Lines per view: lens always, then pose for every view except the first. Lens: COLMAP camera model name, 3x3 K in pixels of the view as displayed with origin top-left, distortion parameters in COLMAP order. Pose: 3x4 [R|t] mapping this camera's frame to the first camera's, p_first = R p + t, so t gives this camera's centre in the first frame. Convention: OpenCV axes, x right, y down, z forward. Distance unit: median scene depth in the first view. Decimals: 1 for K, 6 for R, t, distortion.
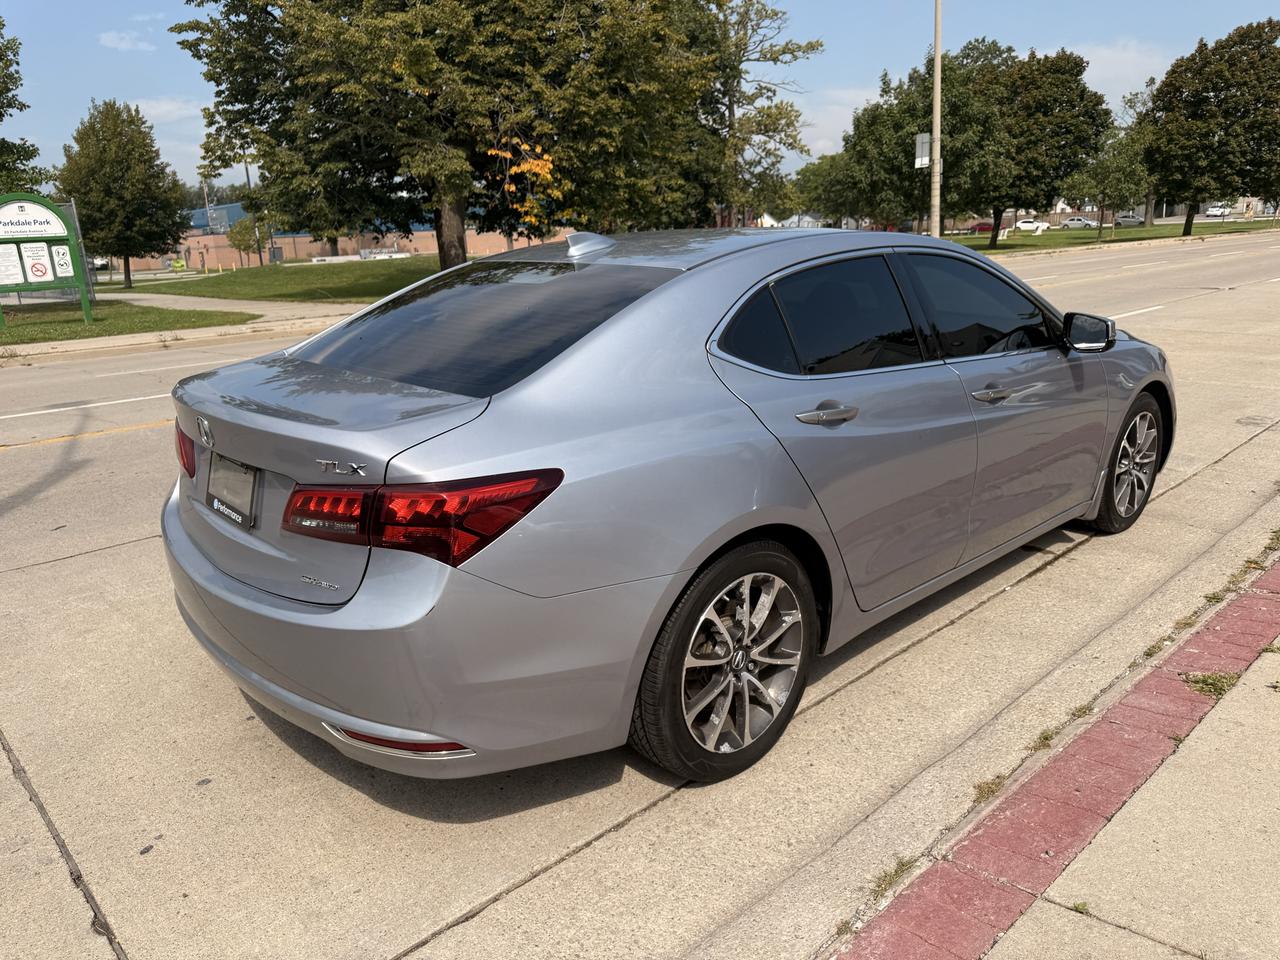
lens RADIAL K [[923.0, 0, 635.5], [0, 923.0, 479.4], [0, 0, 1]] dist [0.001896, -0.006579]
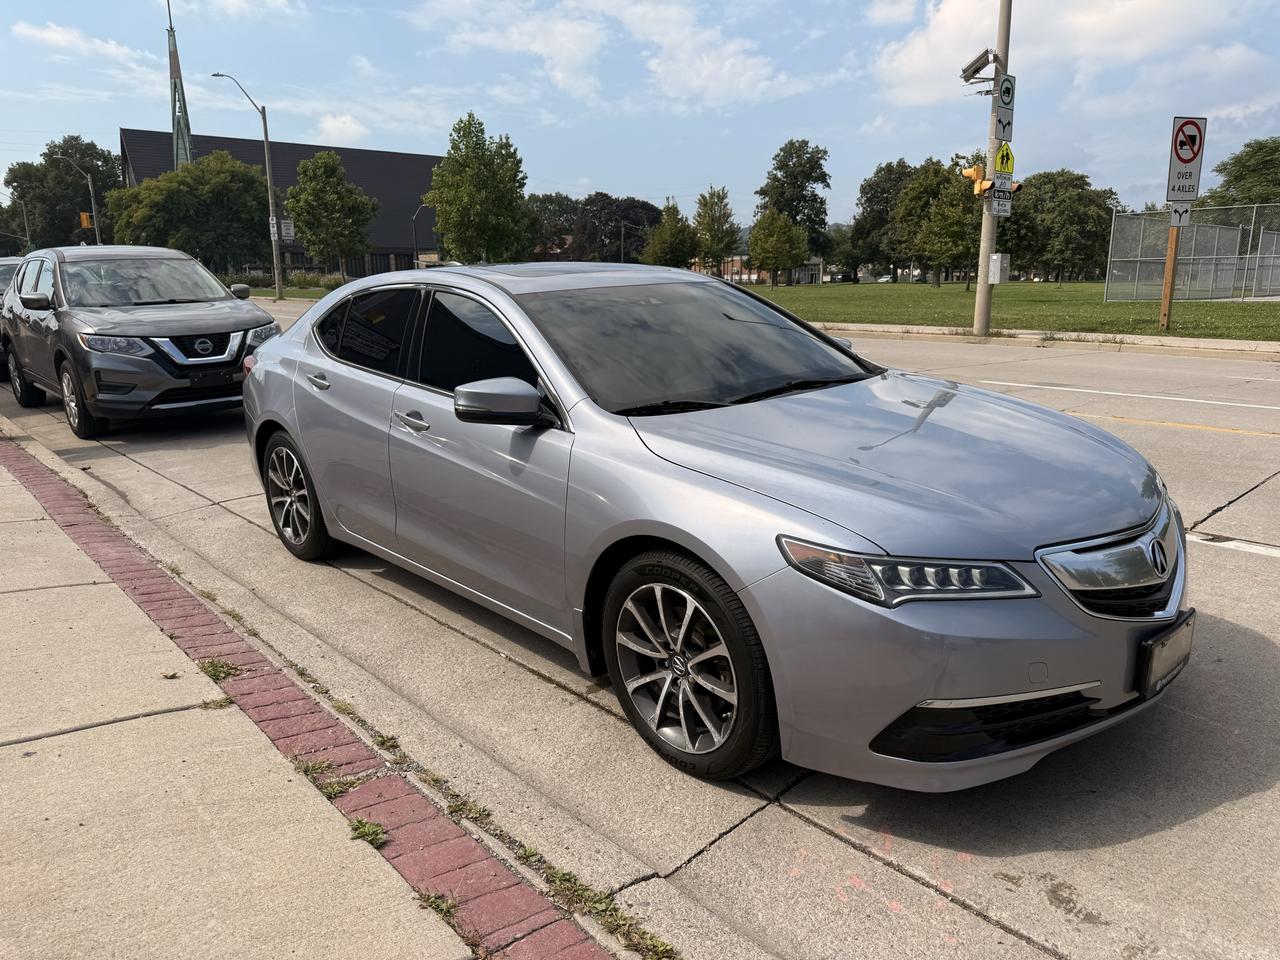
lens RADIAL K [[910.5, 0, 645.9], [0, 910.5, 476.6], [0, 0, 1]] dist [0.020053, -0.029066]
pose [[-0.012875, 0.263424, -0.964594, 0.197496], [-0.246302, 0.934115, 0.258388, -0.051646], [0.969108, 0.240908, 0.052855, 0.166501]]
